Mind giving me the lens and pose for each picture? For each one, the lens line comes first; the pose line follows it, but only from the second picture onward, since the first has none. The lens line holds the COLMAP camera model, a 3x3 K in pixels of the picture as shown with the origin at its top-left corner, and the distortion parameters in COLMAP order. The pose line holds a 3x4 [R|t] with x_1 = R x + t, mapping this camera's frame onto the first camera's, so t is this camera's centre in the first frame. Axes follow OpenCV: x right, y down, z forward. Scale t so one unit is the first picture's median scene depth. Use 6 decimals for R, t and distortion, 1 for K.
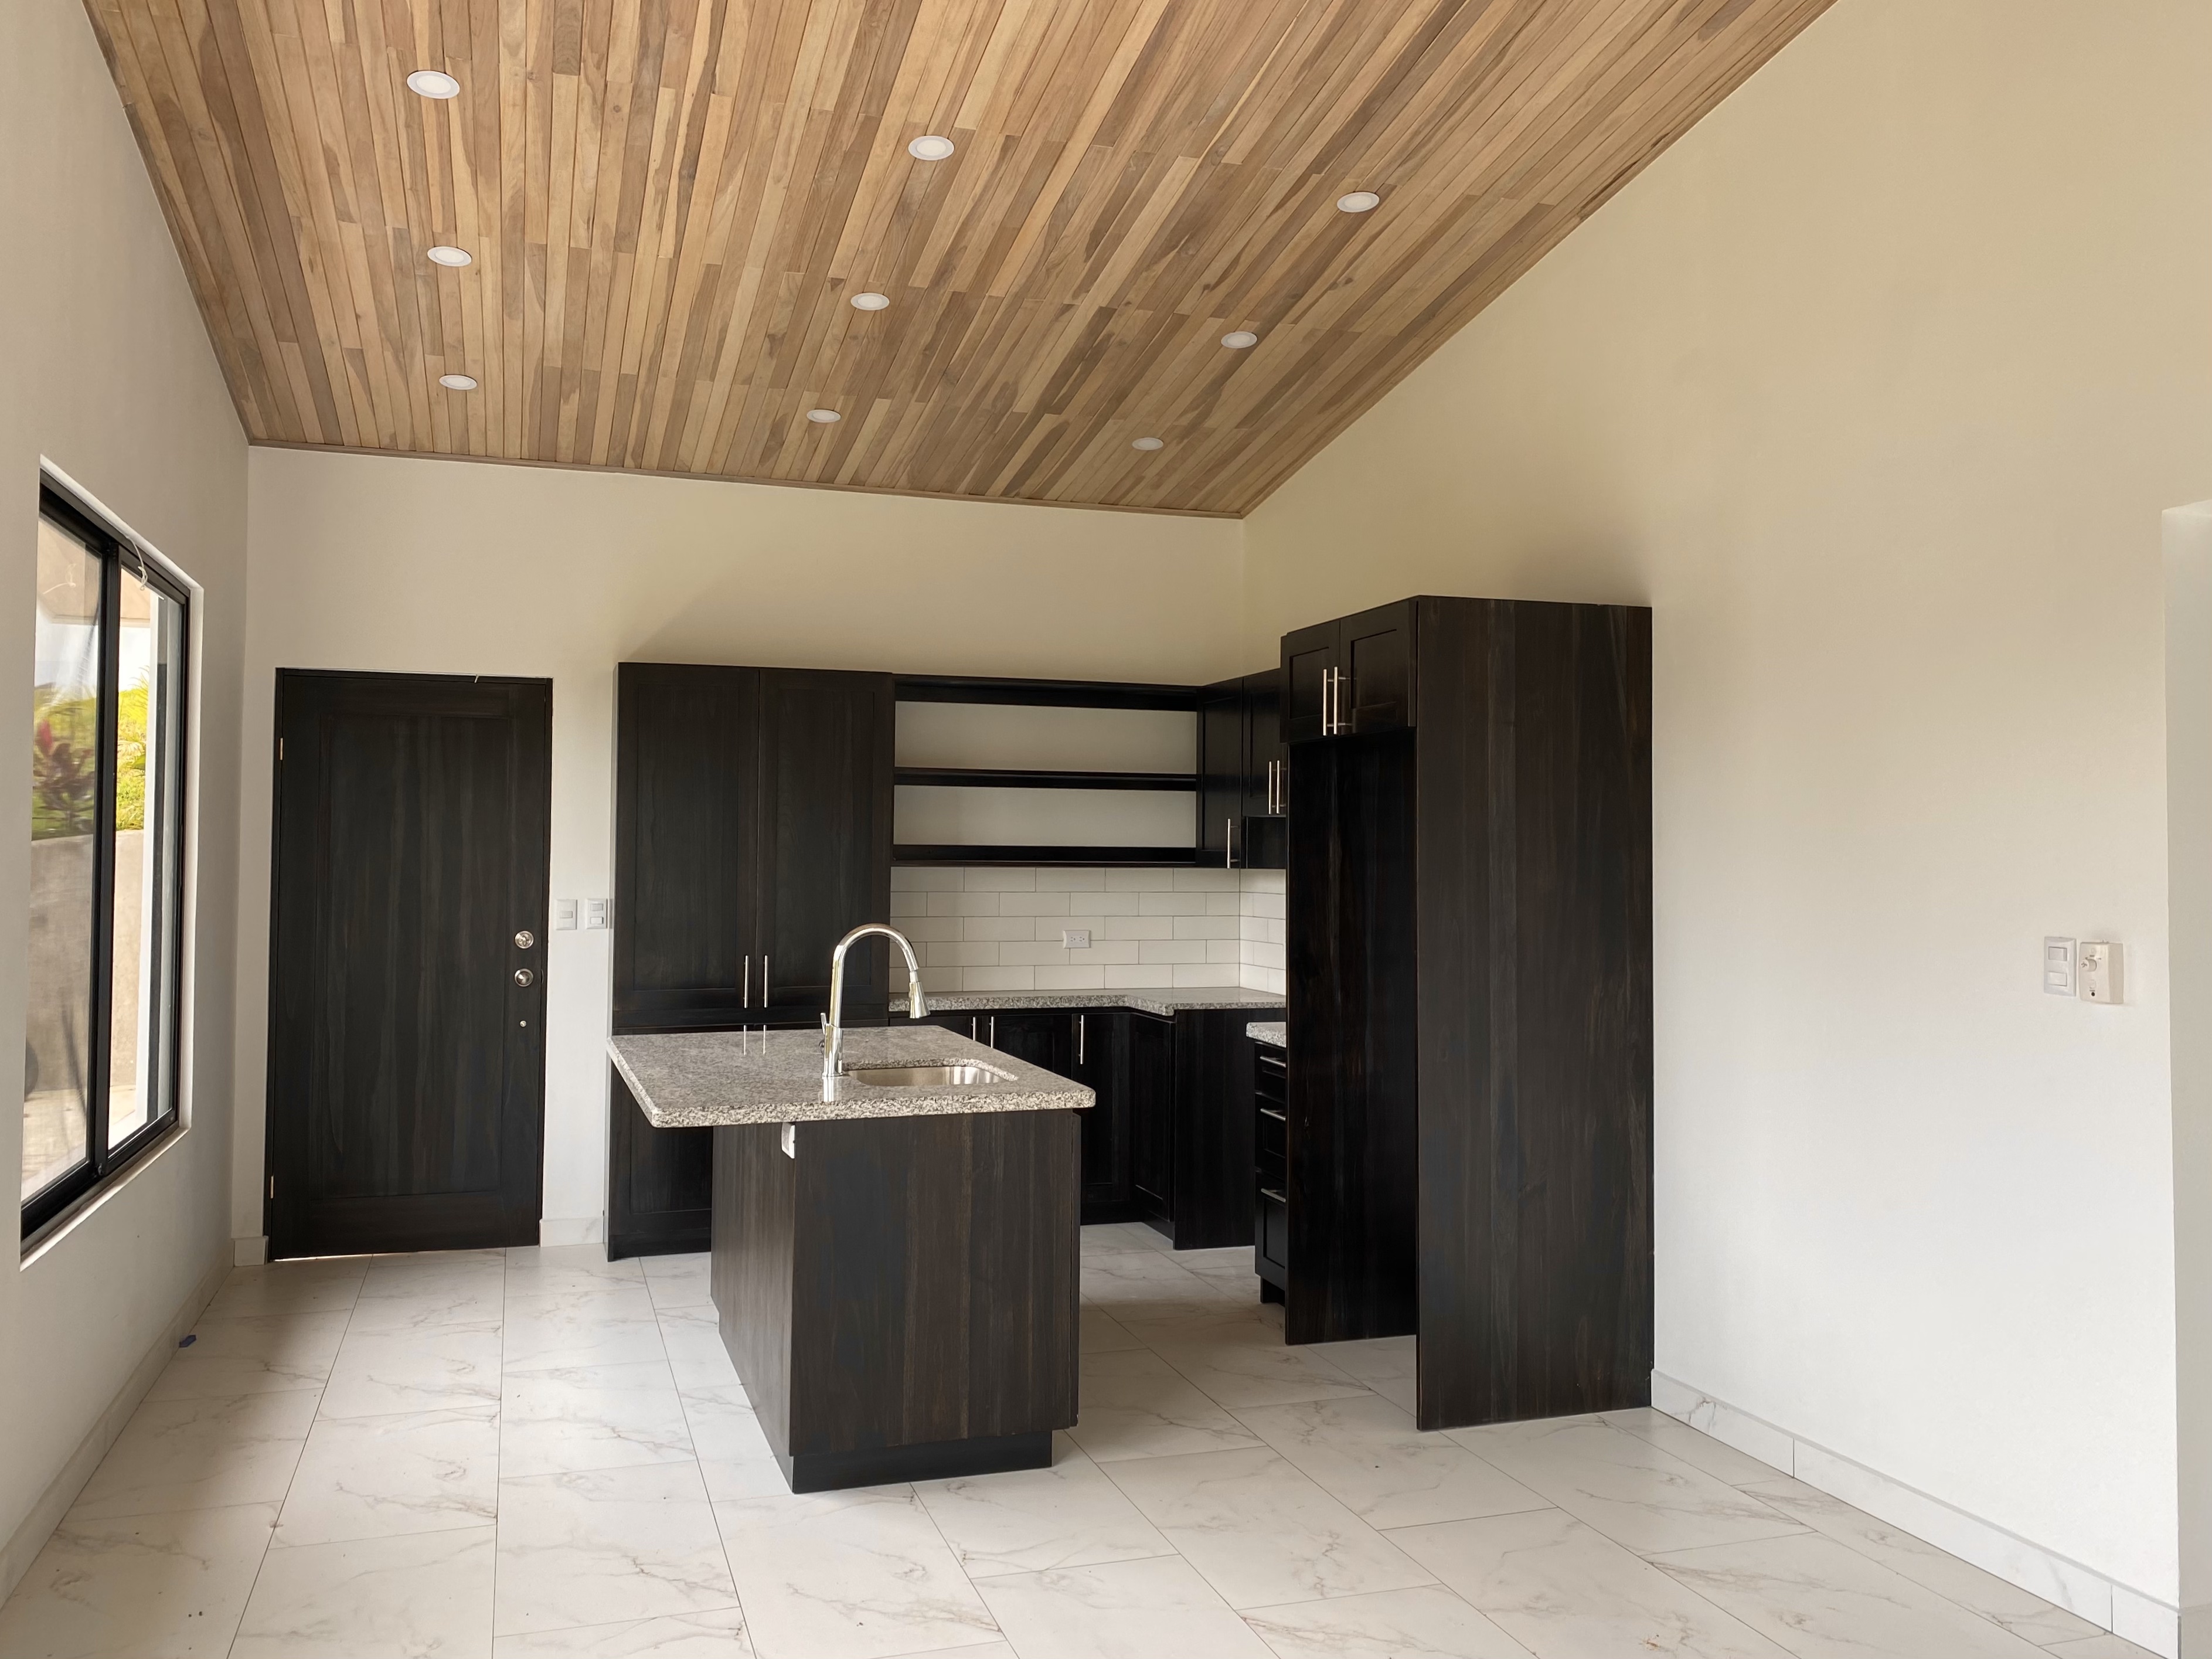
lens RADIAL K [[1800.5, 0, 1106.0], [0, 1800.5, 825.5], [0, 0, 1]] dist [0.035360, -0.031173]
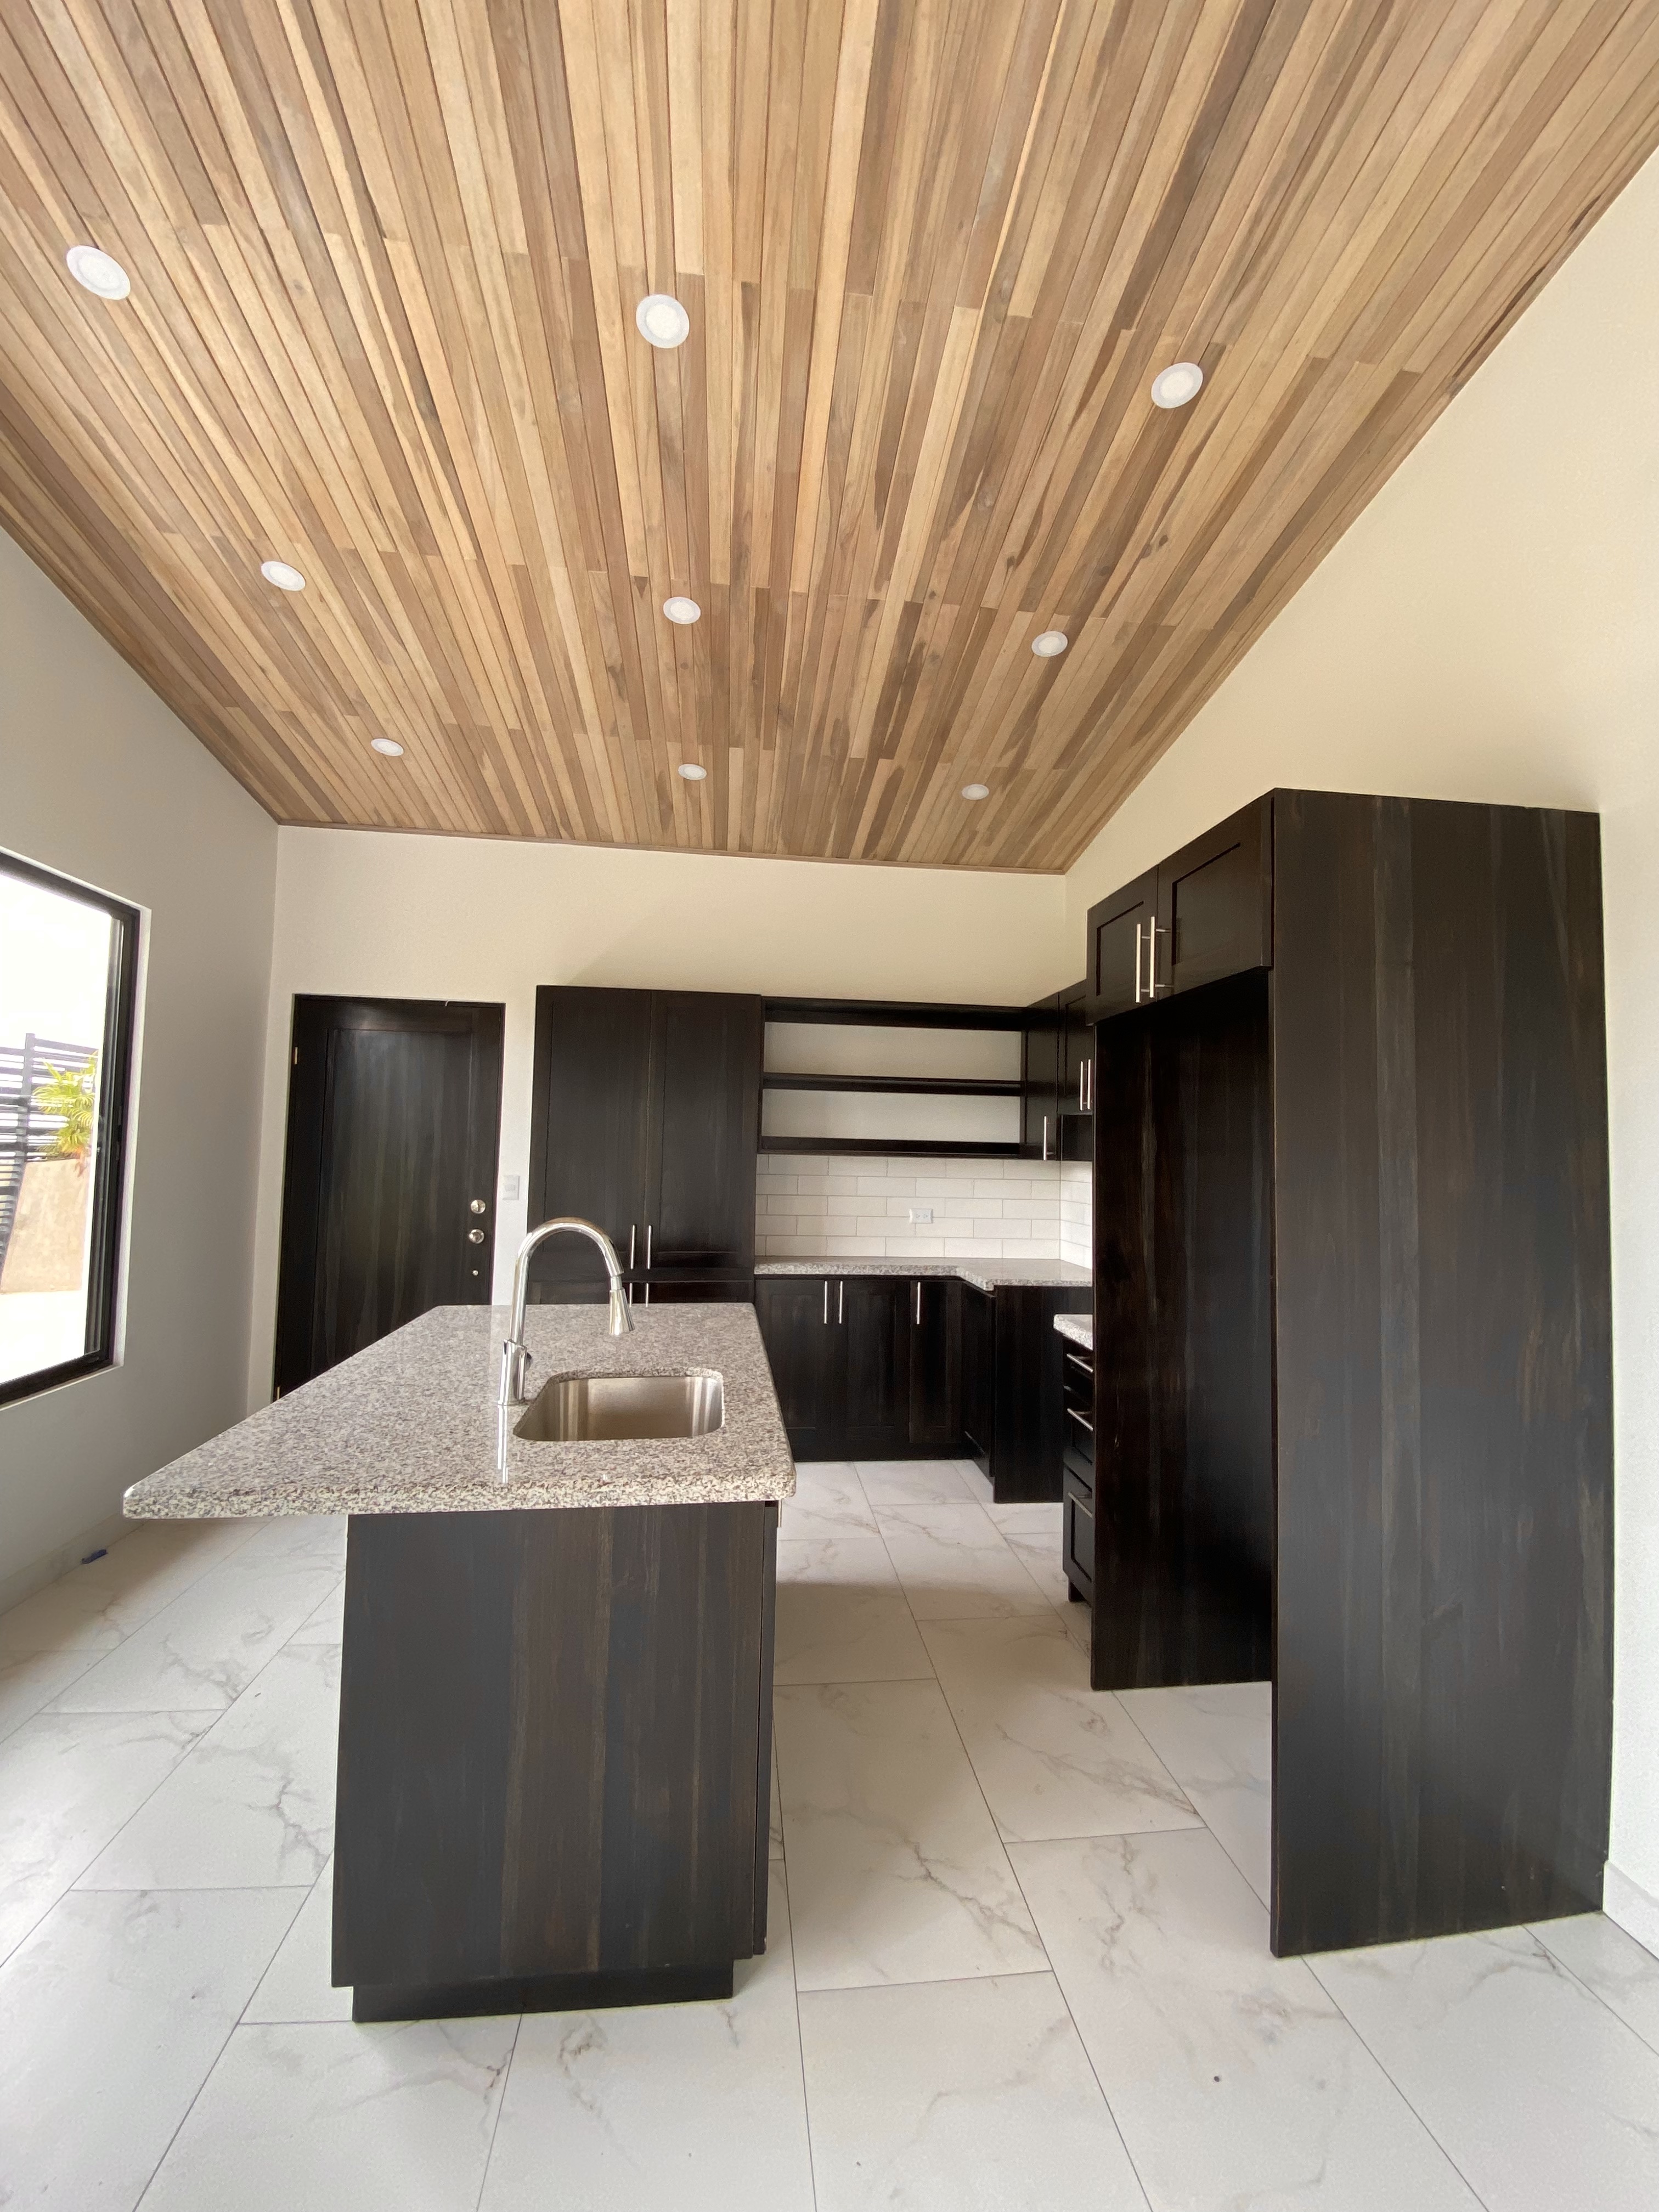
lens RADIAL K [[903.2, 0, 831.6], [0, 903.2, 1105.8], [0, 0, 1]] dist [0.003986, -0.012496]
pose [[0.980046, 0.005190, -0.198704, 0.063734], [-0.012358, 0.999316, -0.034847, 0.014582], [0.198387, 0.036607, 0.979440, 0.549107]]
